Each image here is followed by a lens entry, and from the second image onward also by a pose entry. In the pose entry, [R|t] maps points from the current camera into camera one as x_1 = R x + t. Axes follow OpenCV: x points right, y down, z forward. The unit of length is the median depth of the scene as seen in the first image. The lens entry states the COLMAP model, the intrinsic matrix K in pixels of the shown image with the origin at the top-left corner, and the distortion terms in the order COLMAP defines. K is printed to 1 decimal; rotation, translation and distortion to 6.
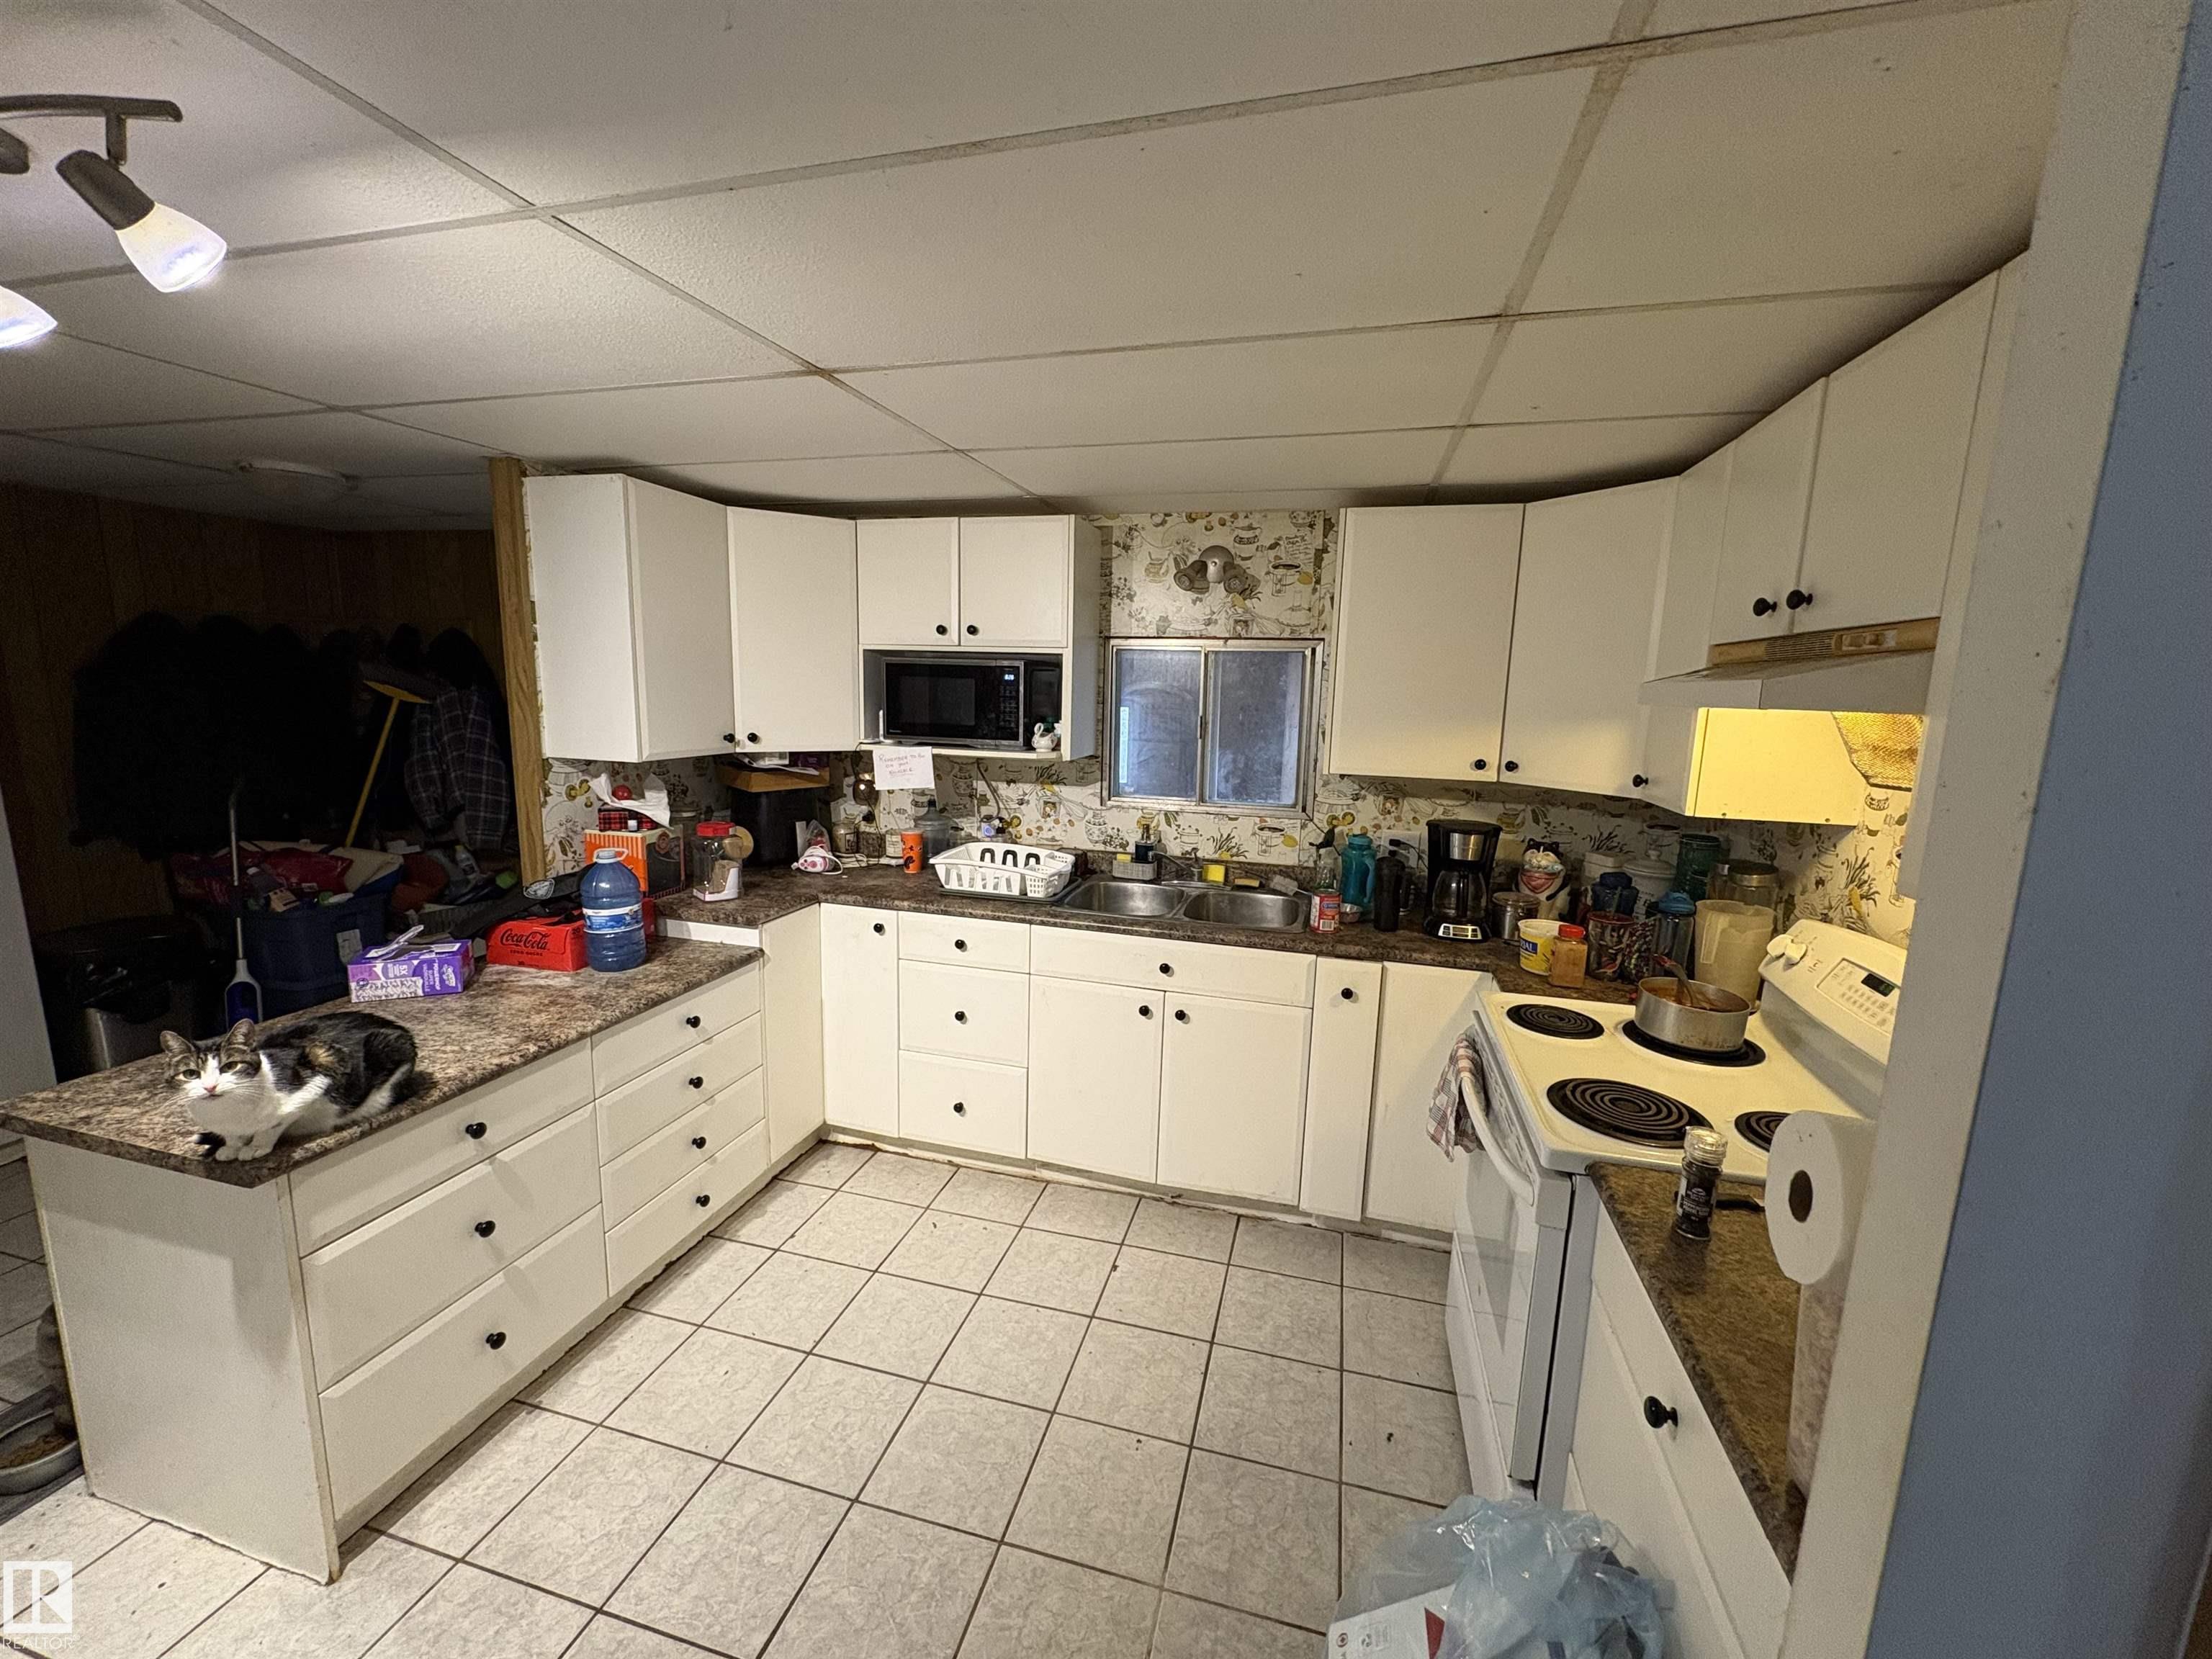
lens RADIAL K [[879.4, 0, 1109.0], [0, 879.4, 826.5], [0, 0, 1]] dist [0.000302, 0.000461]
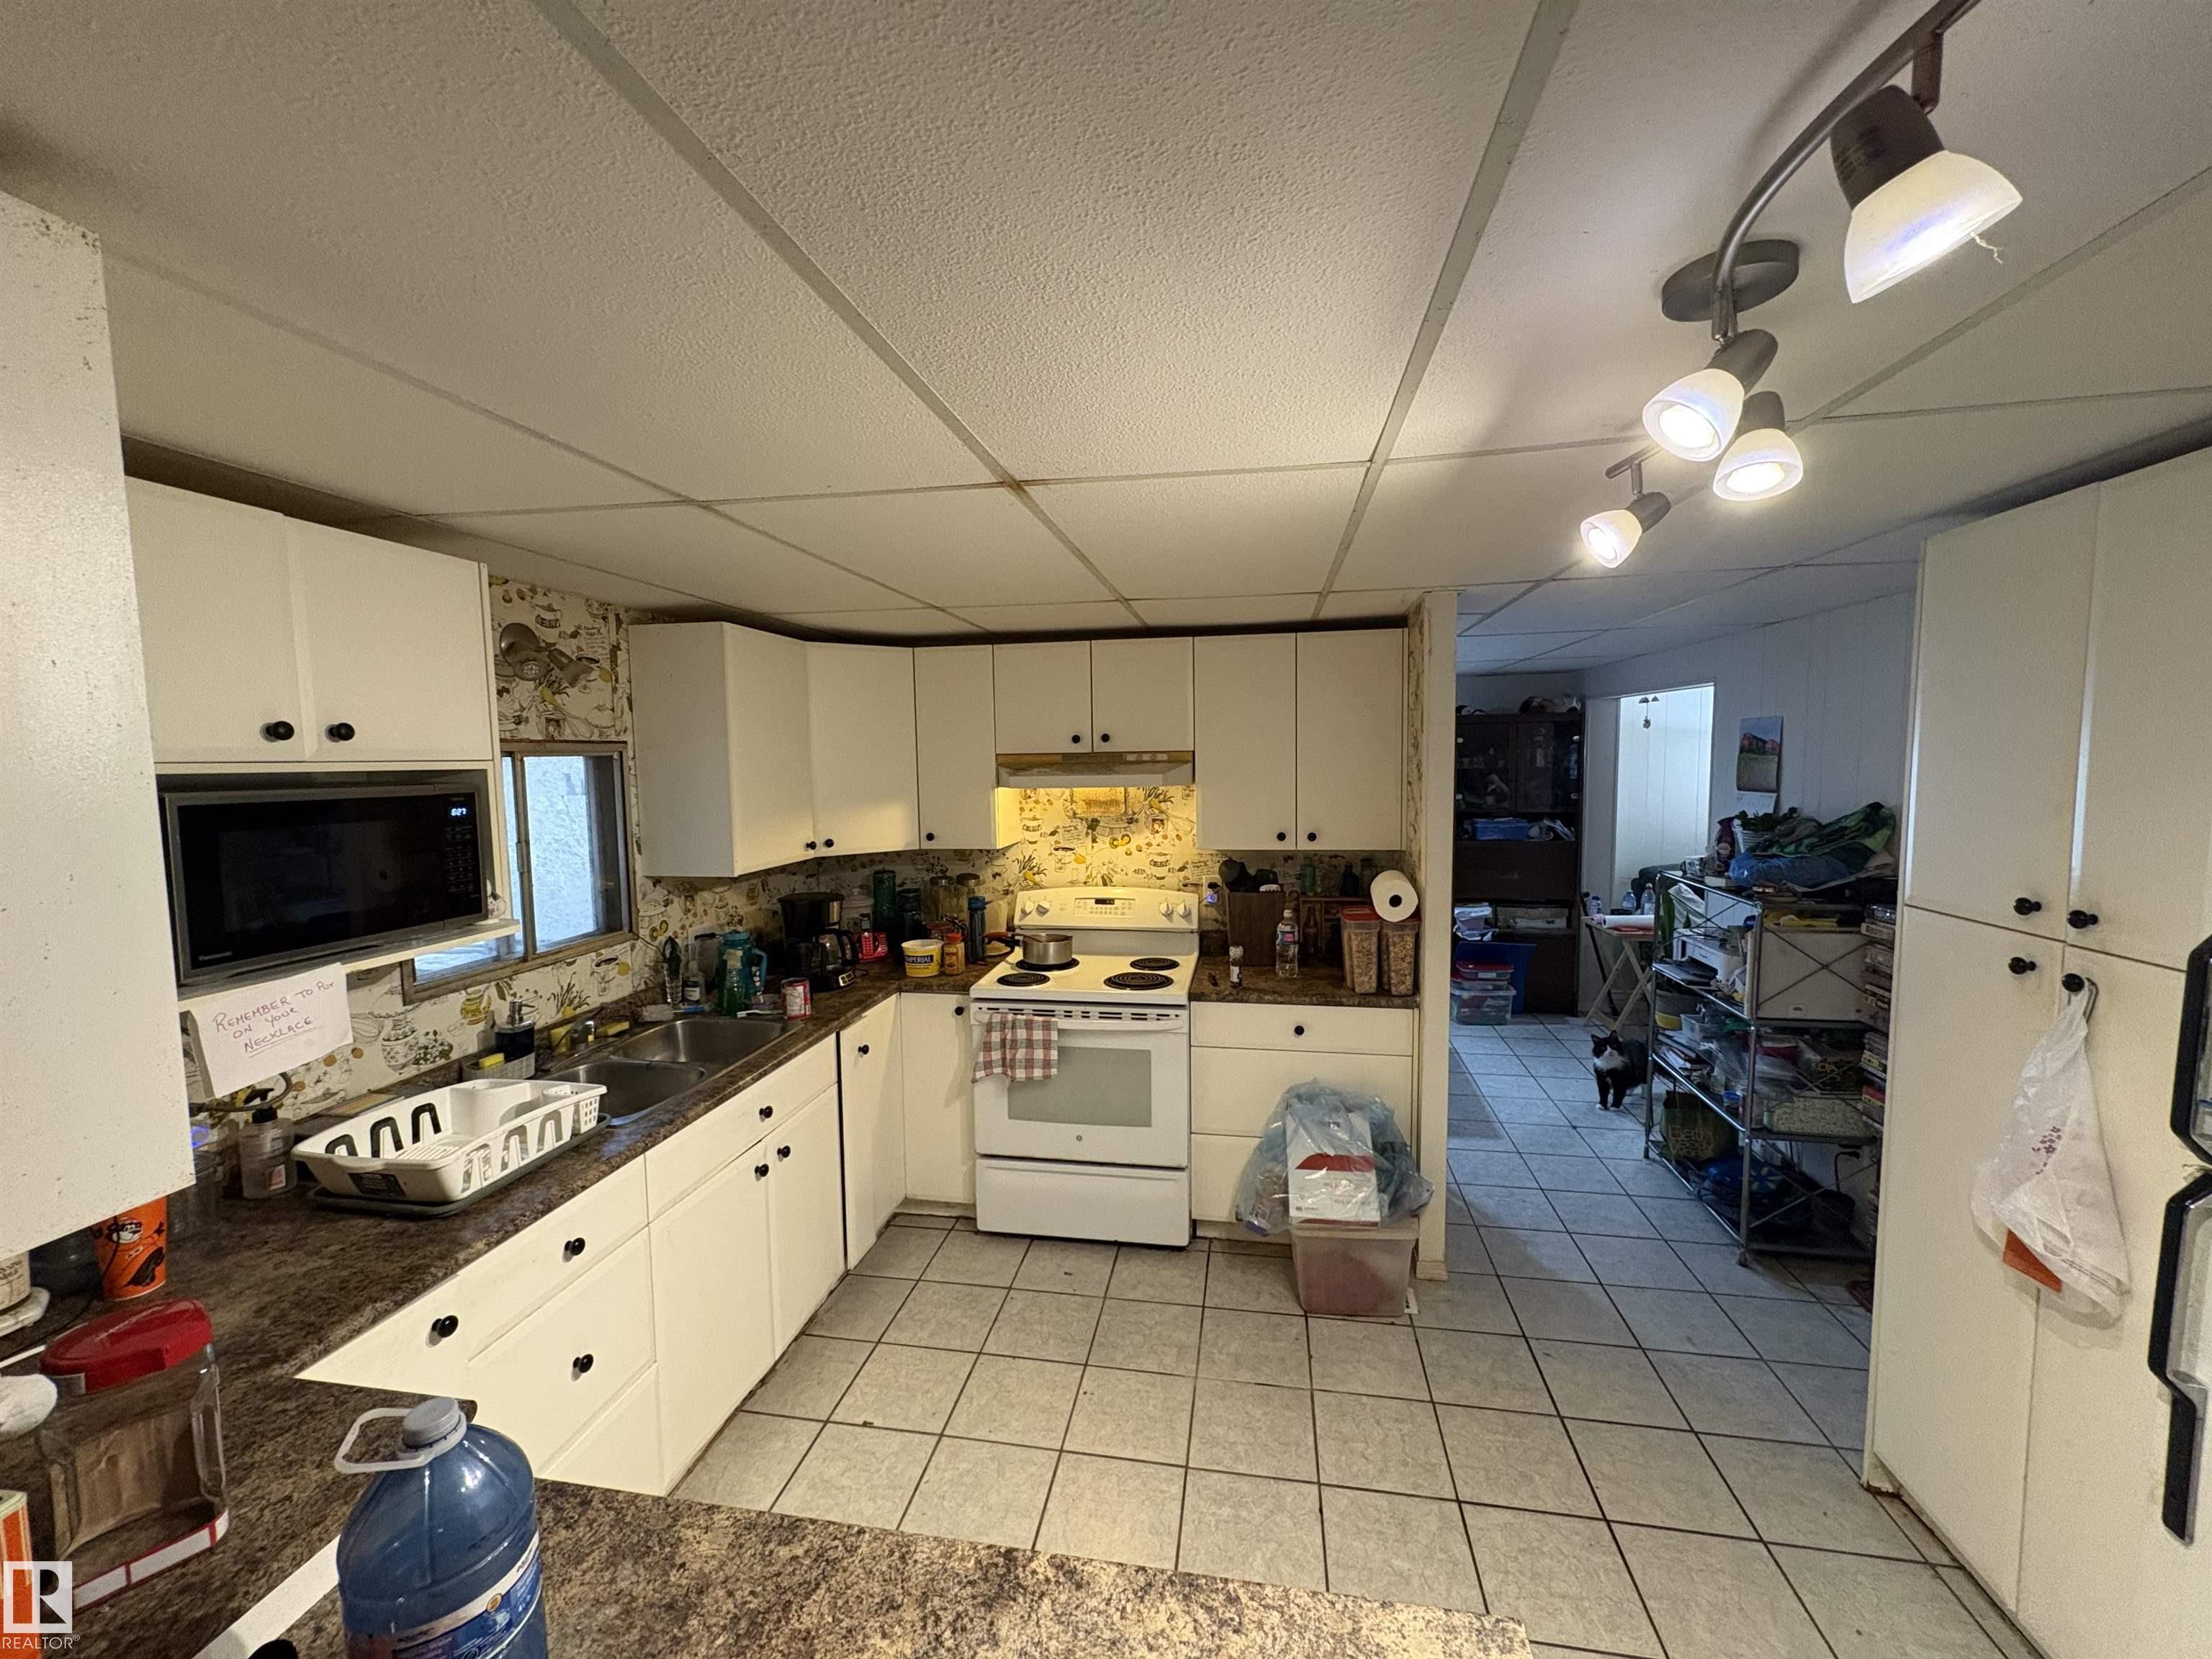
lens RADIAL K [[879.4, 0, 1109.0], [0, 879.4, 826.5], [0, 0, 1]] dist [0.000302, 0.000461]
pose [[-0.090588, -0.104395, 0.990402, -0.726144], [0.173554, 0.977618, 0.118922, -0.149041], [-0.980649, 0.182661, -0.070442, 0.587922]]
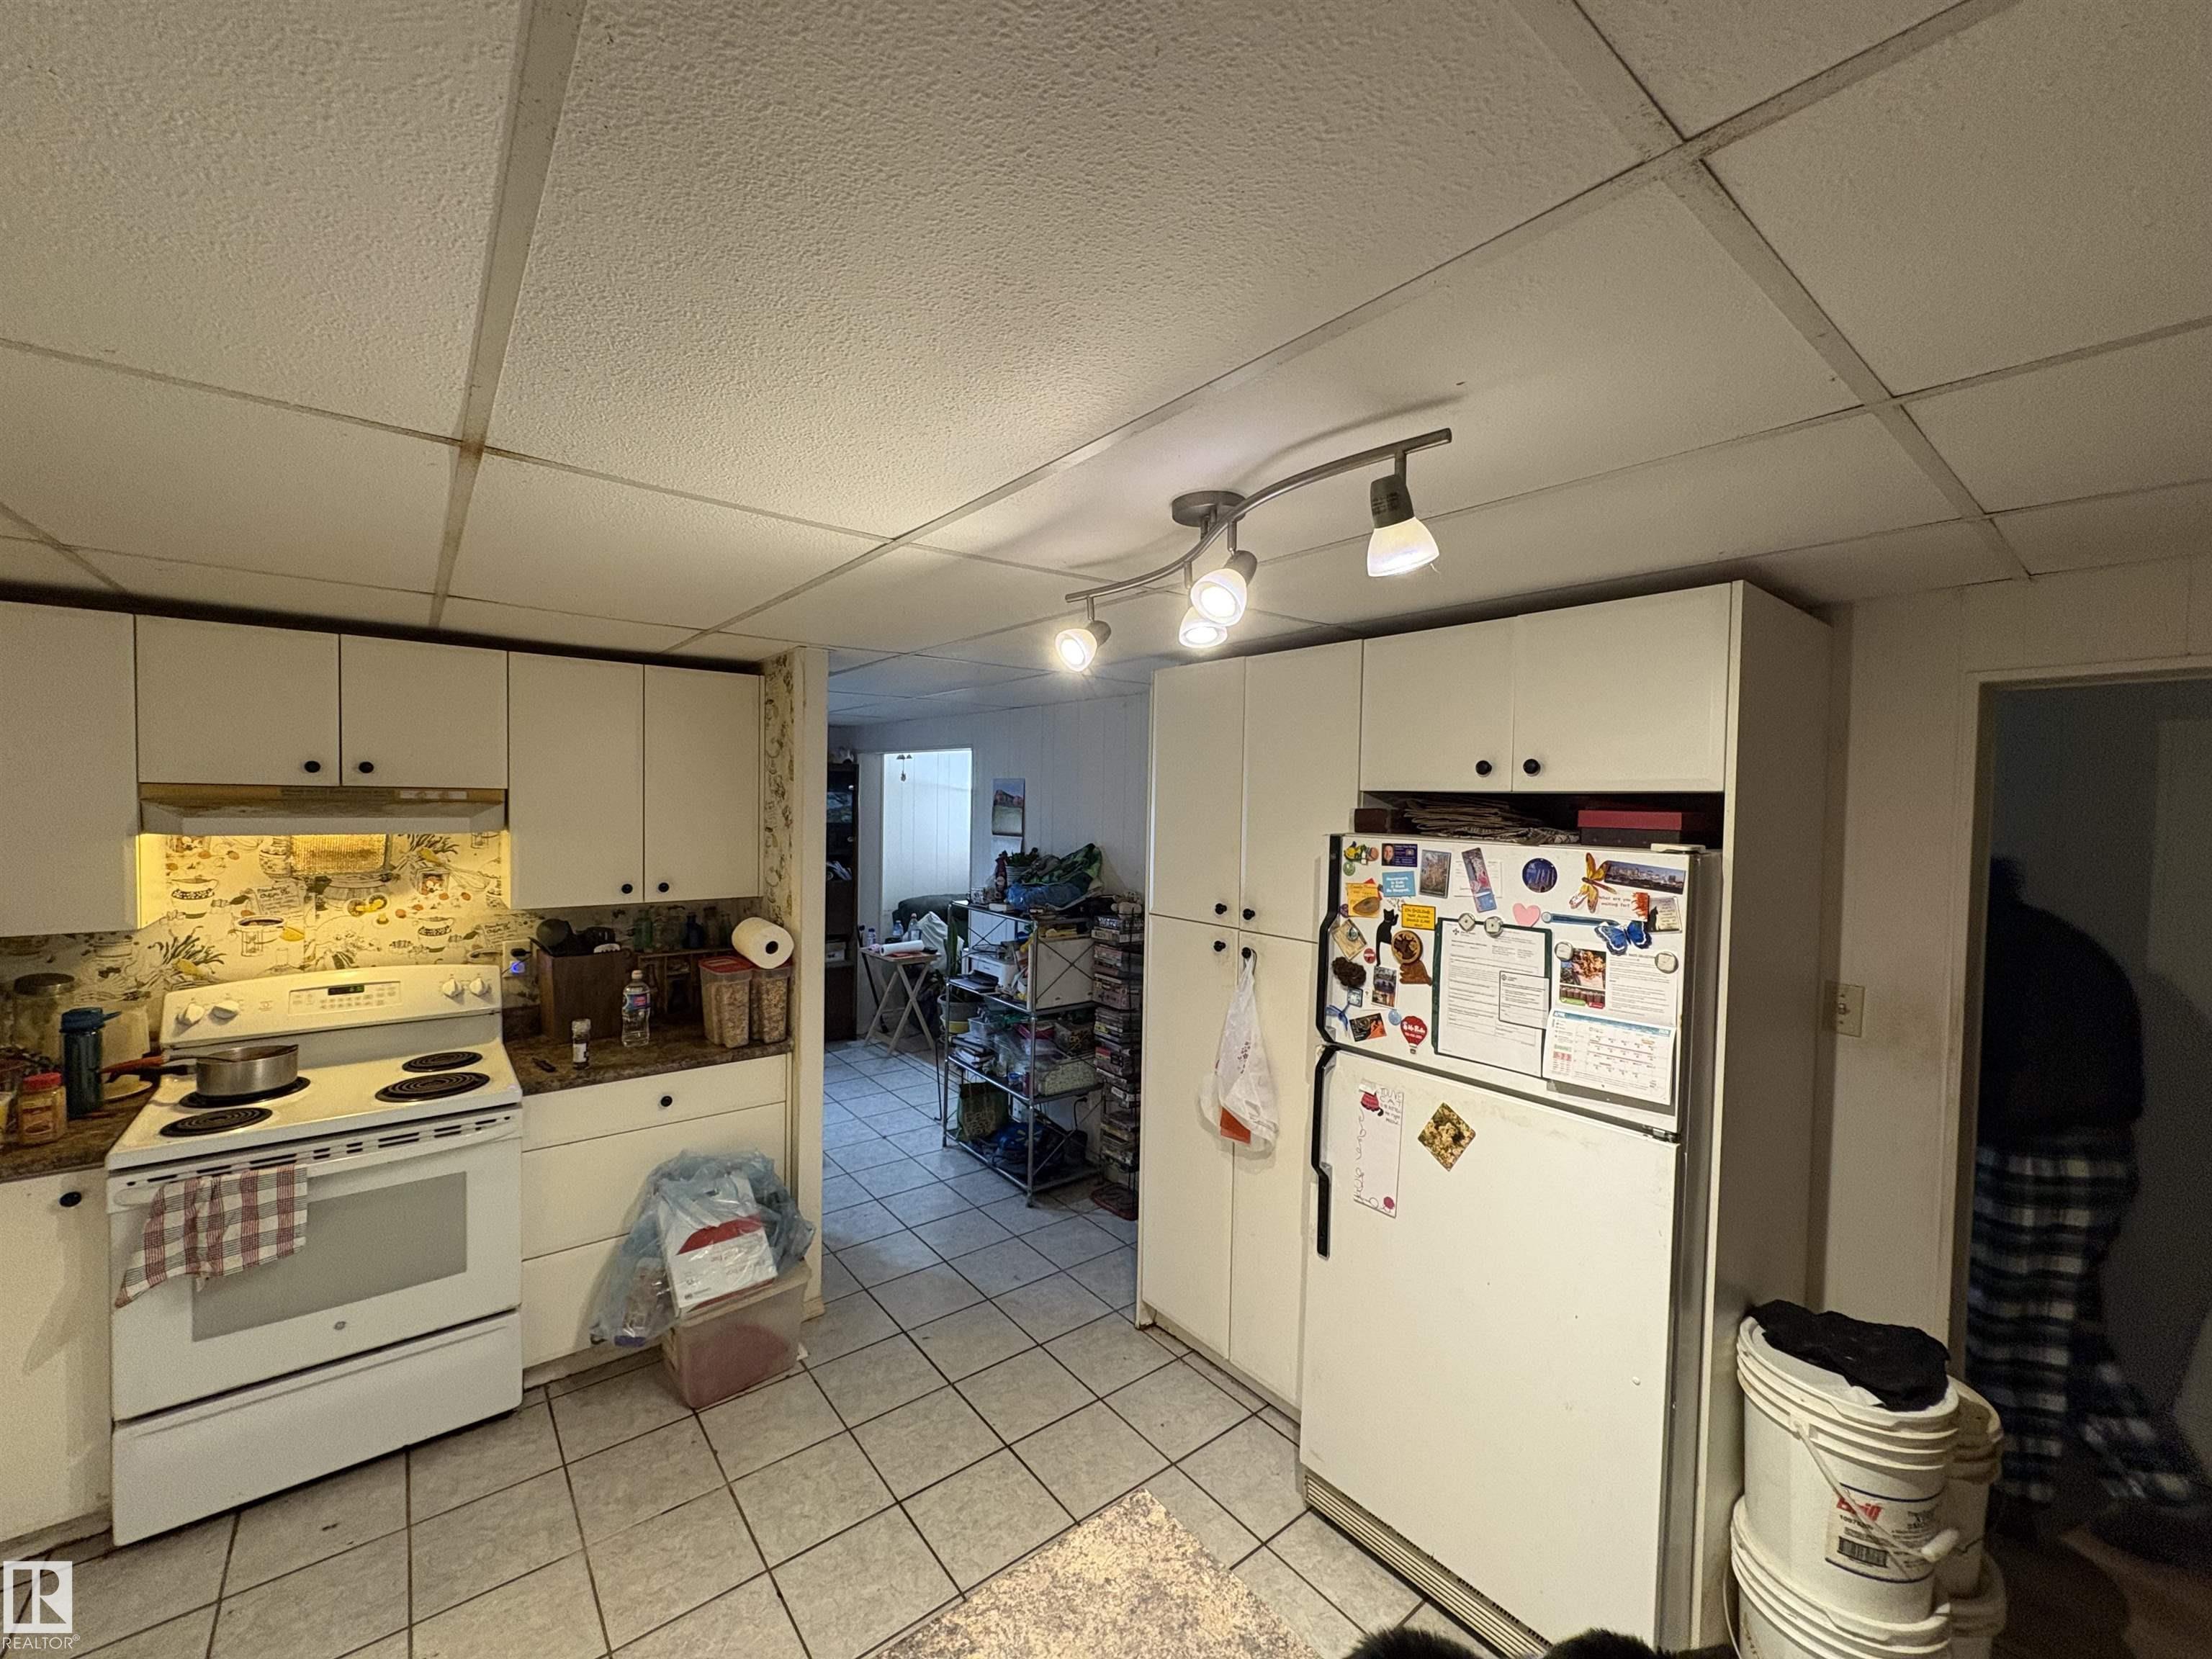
lens RADIAL K [[879.4, 0, 1109.0], [0, 879.4, 826.5], [0, 0, 1]] dist [0.000302, 0.000461]
pose [[-0.804441, -0.058923, 0.591104, -0.667308], [0.057206, 0.982759, 0.175816, -0.178441], [-0.591272, 0.175249, -0.787201, 0.743360]]
